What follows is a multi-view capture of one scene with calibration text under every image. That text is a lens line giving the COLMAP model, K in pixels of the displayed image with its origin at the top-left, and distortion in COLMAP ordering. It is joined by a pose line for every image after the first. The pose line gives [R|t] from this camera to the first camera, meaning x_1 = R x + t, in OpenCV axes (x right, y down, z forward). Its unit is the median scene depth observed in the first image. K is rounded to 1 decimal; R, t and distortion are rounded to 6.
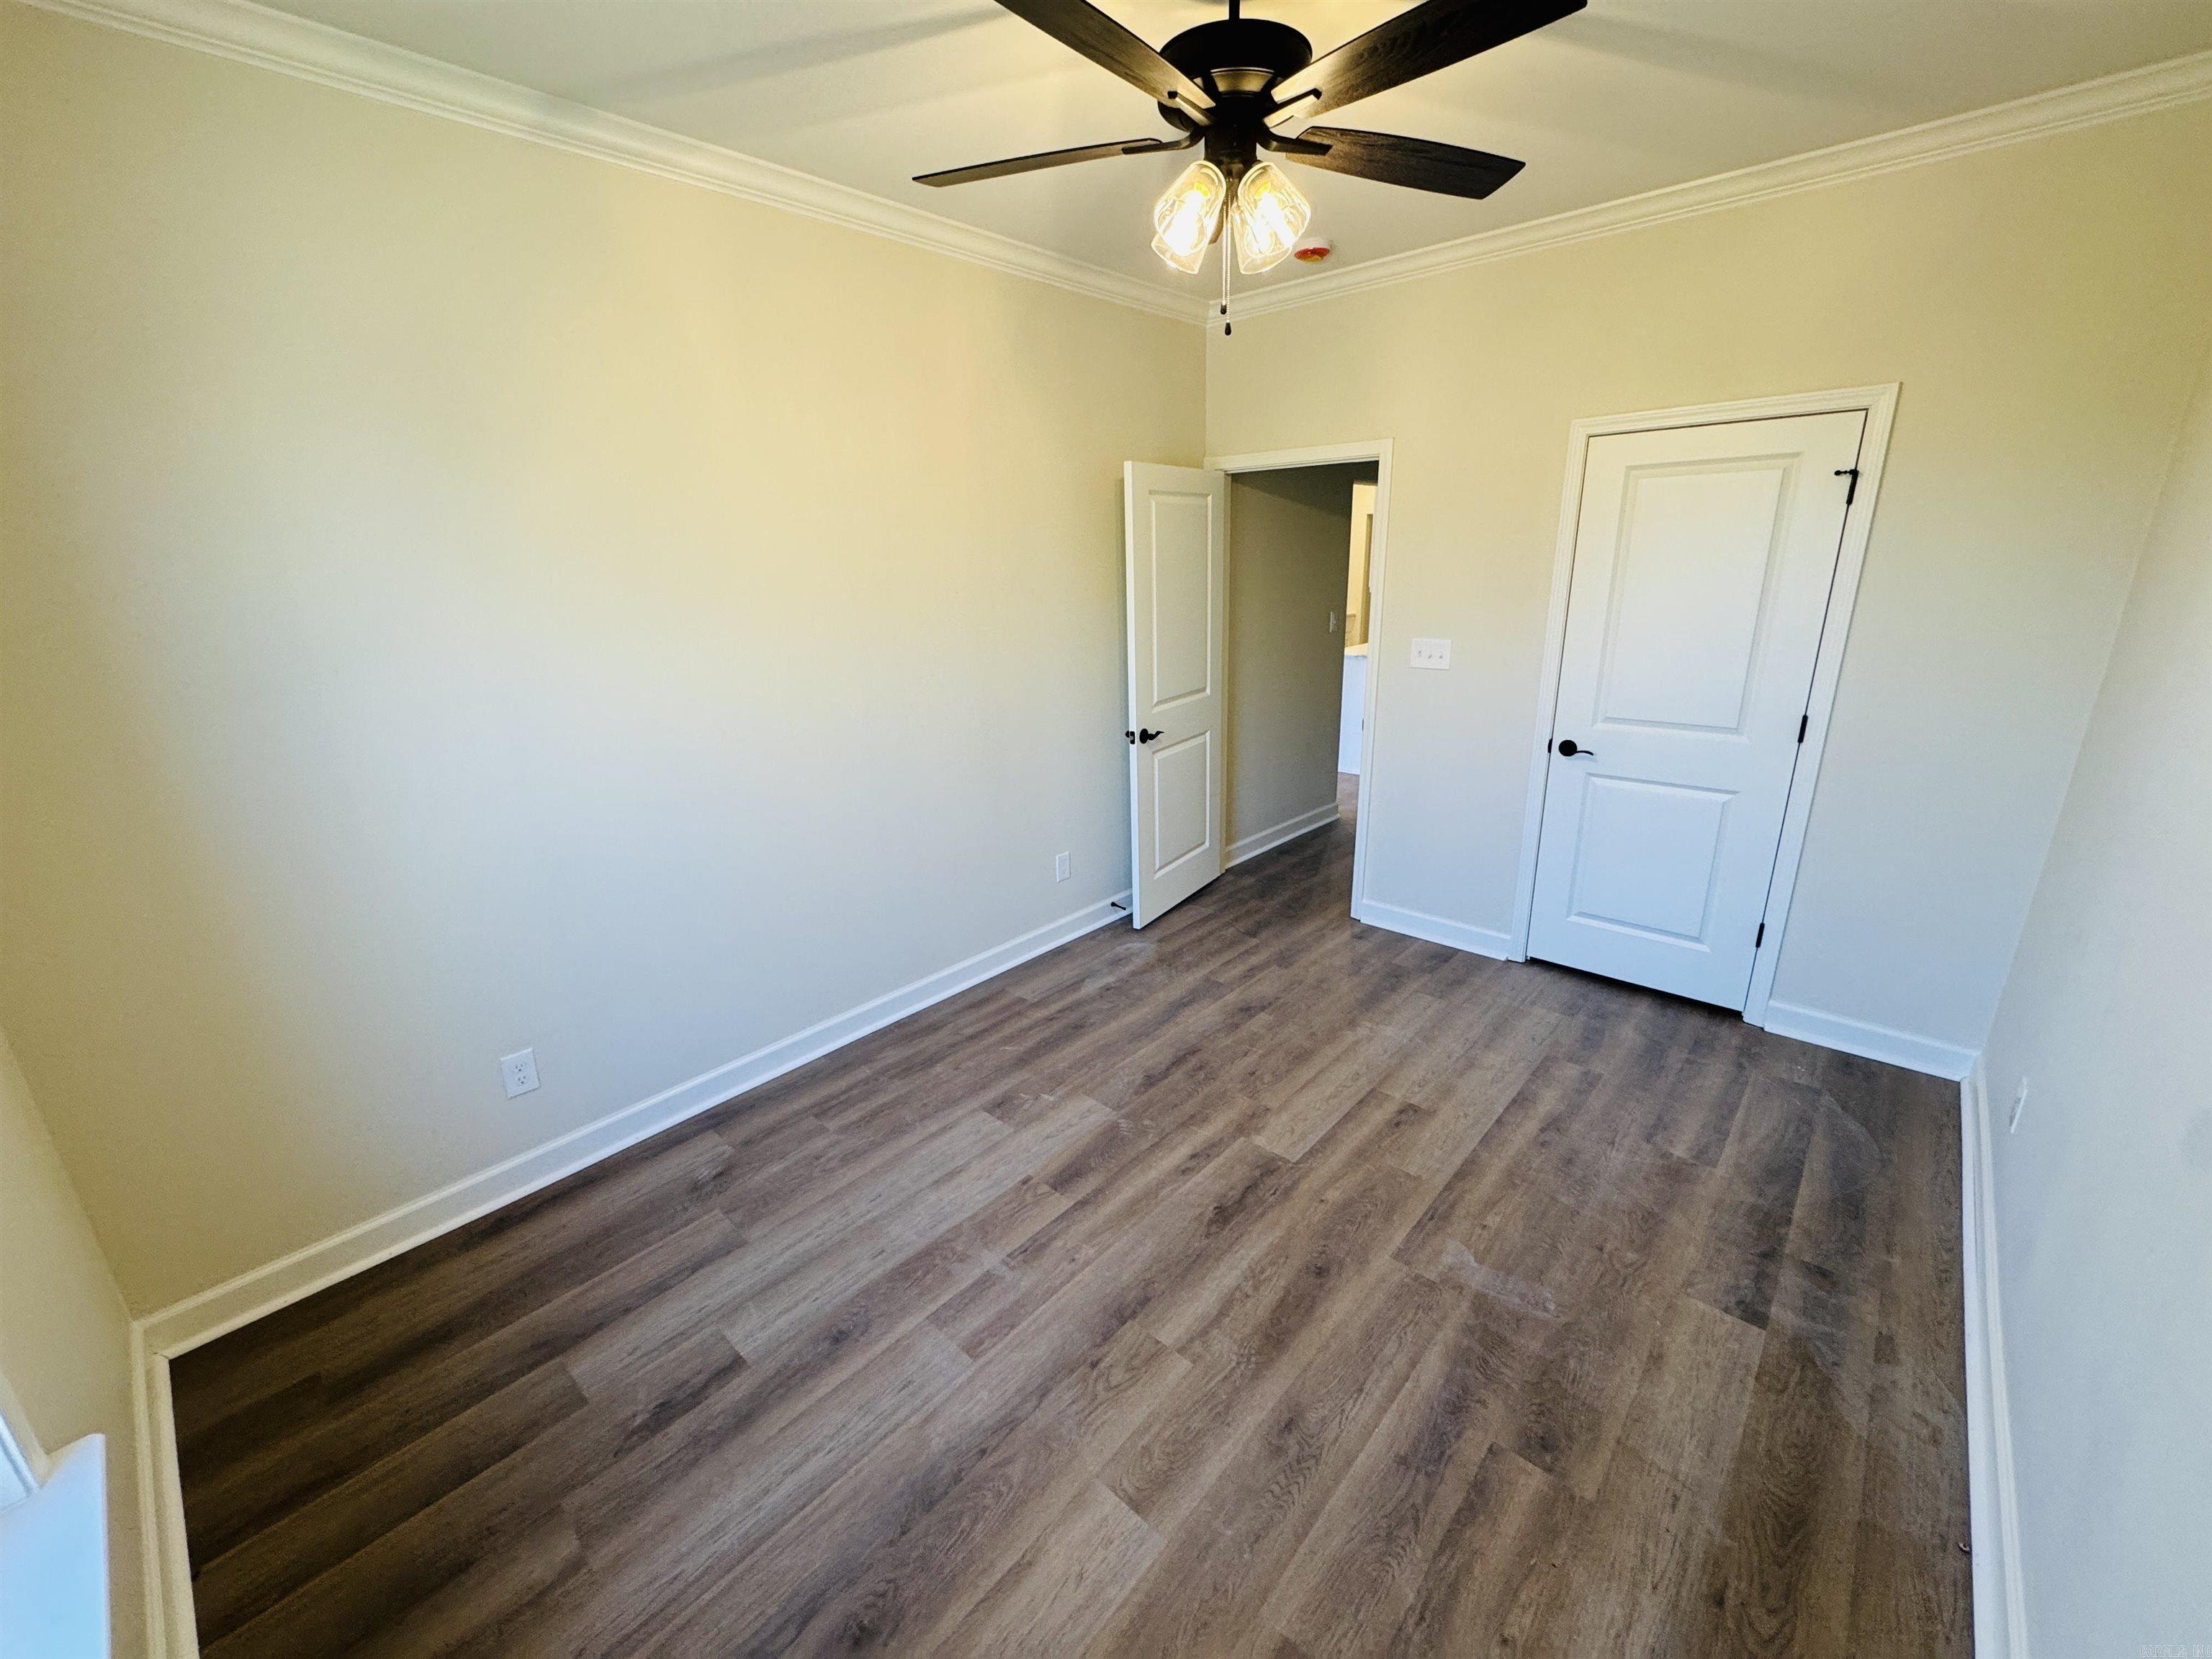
lens RADIAL K [[881.8, 0, 1100.8], [0, 881.8, 828.1], [0, 0, 1]] dist [-0.003341, -0.000182]
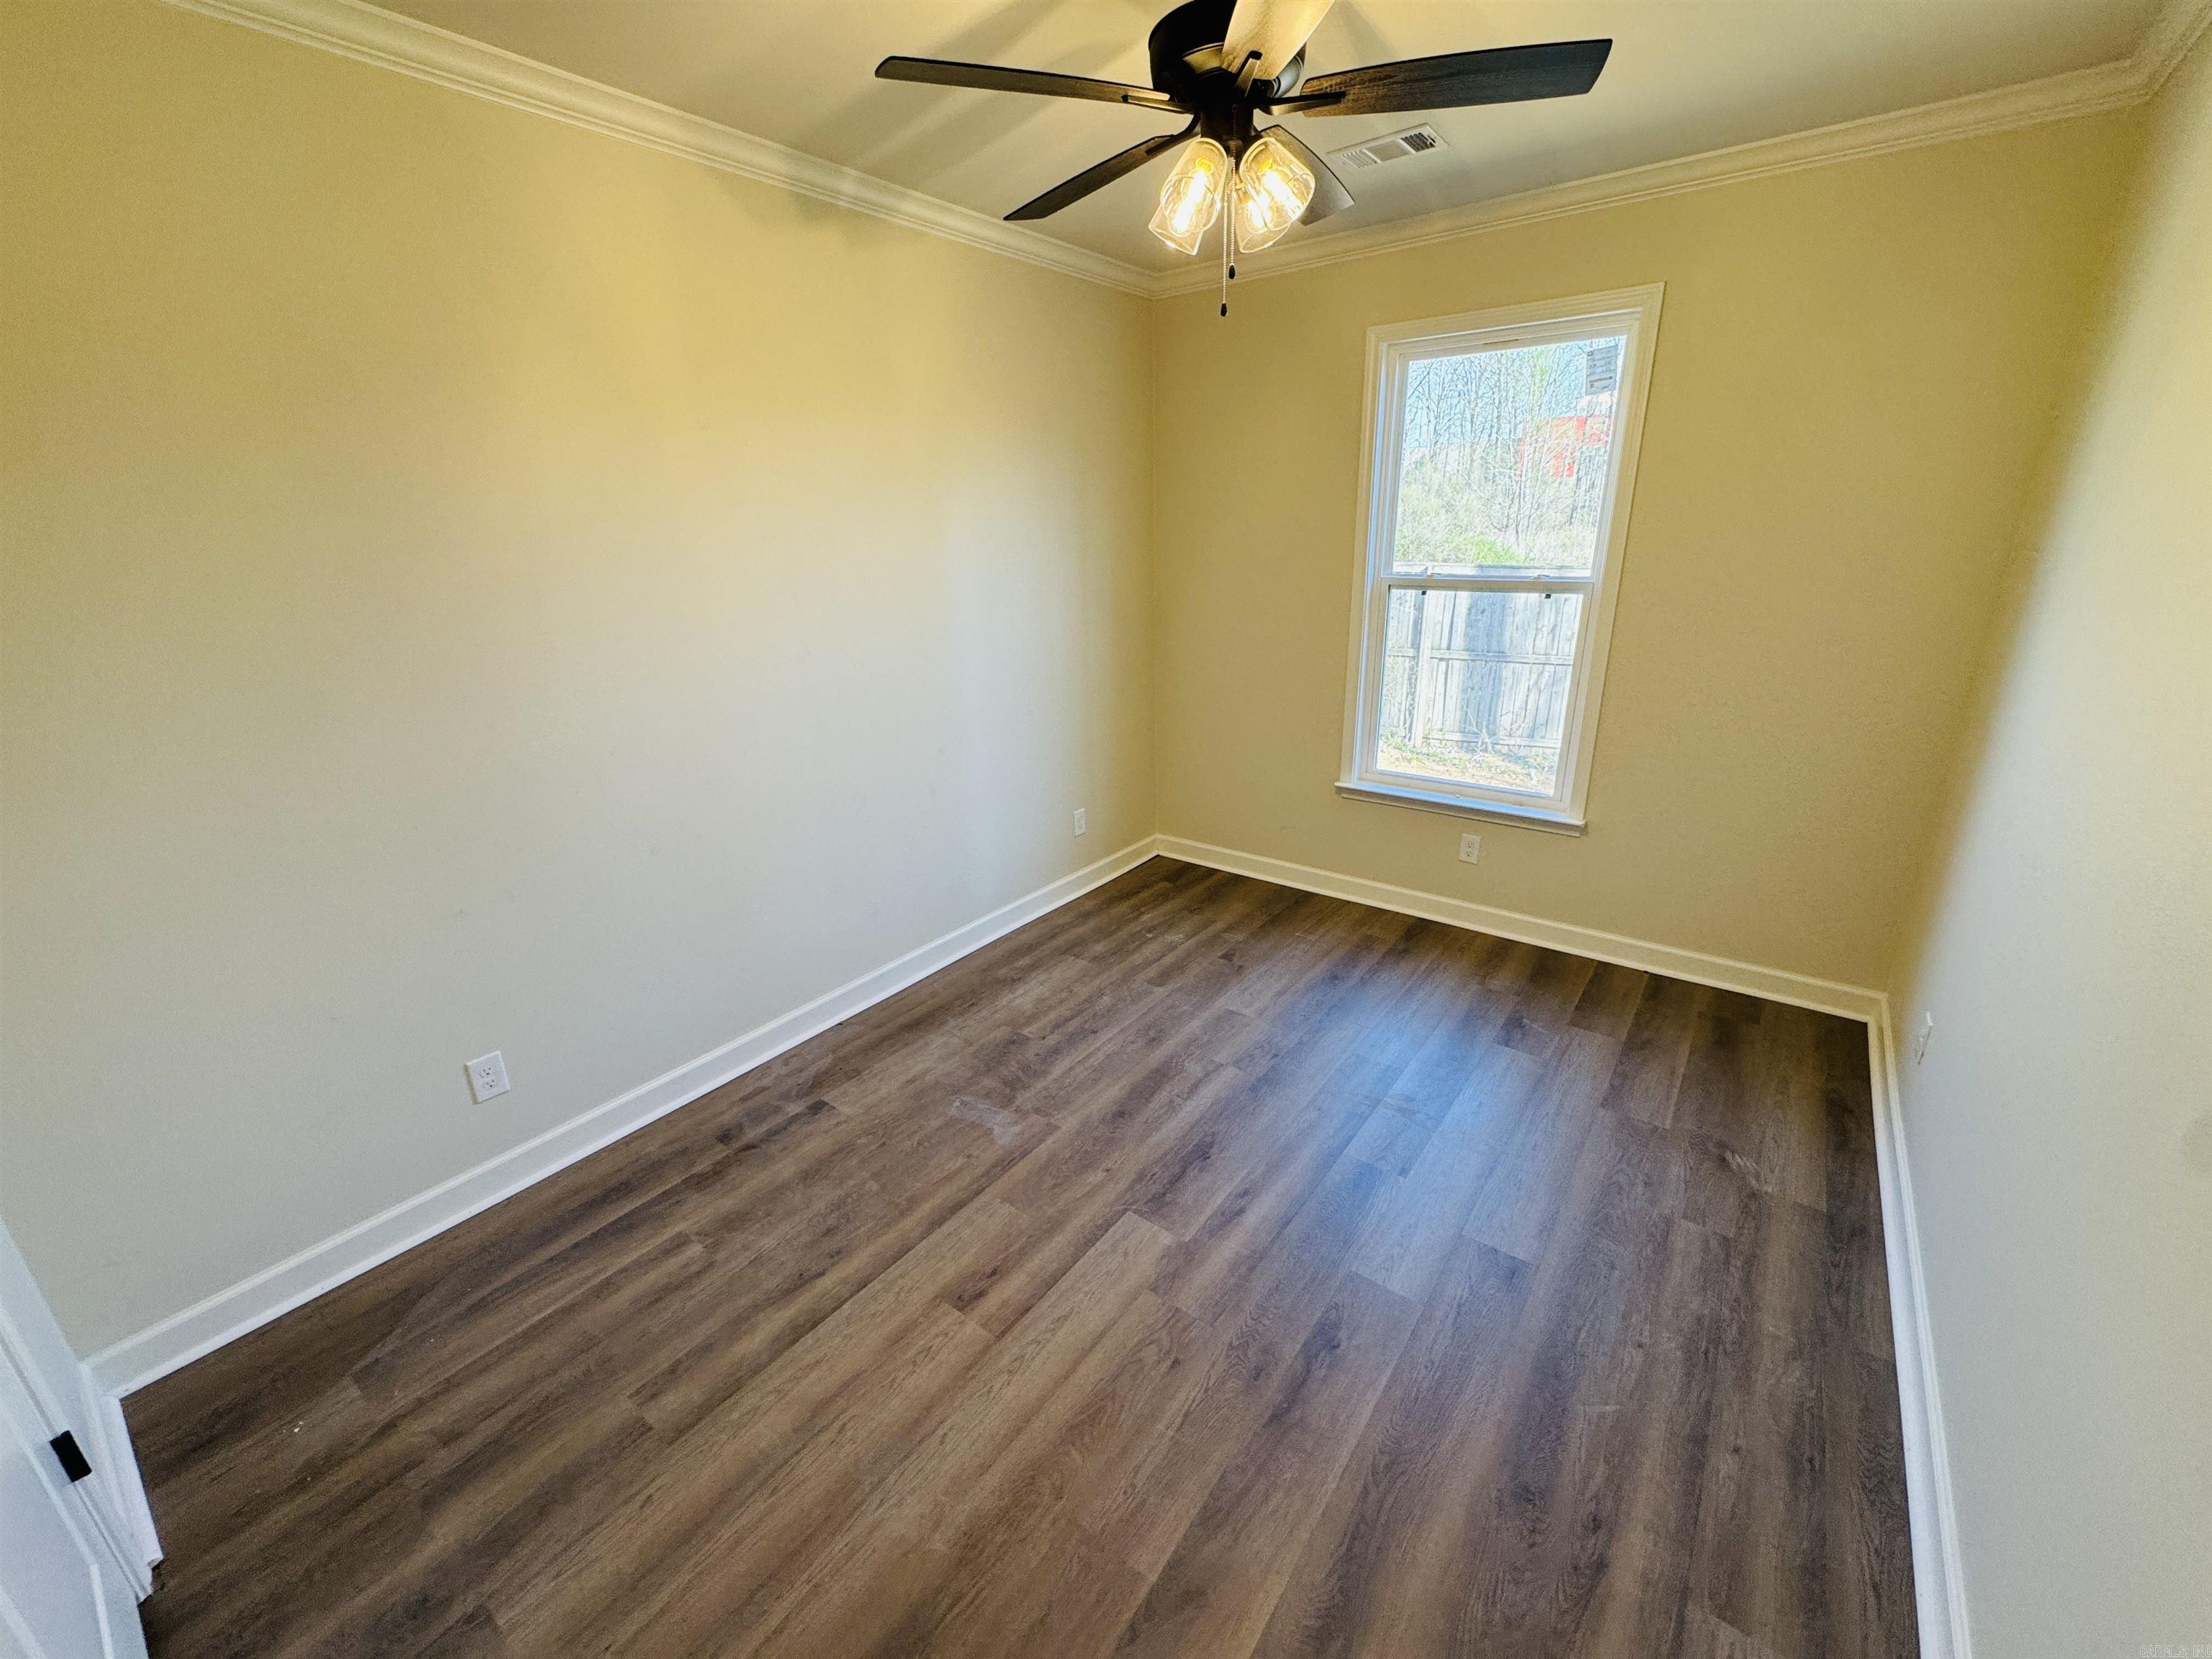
lens RADIAL K [[881.8, 0, 1101.7], [0, 881.8, 827.8], [0, 0, 1]] dist [-0.003341, -0.000182]
pose [[-0.995195, 0.074883, -0.063082, 0.289966], [0.022964, 0.804812, 0.593086, -0.509016], [0.095181, 0.588787, -0.802664, 1.574797]]
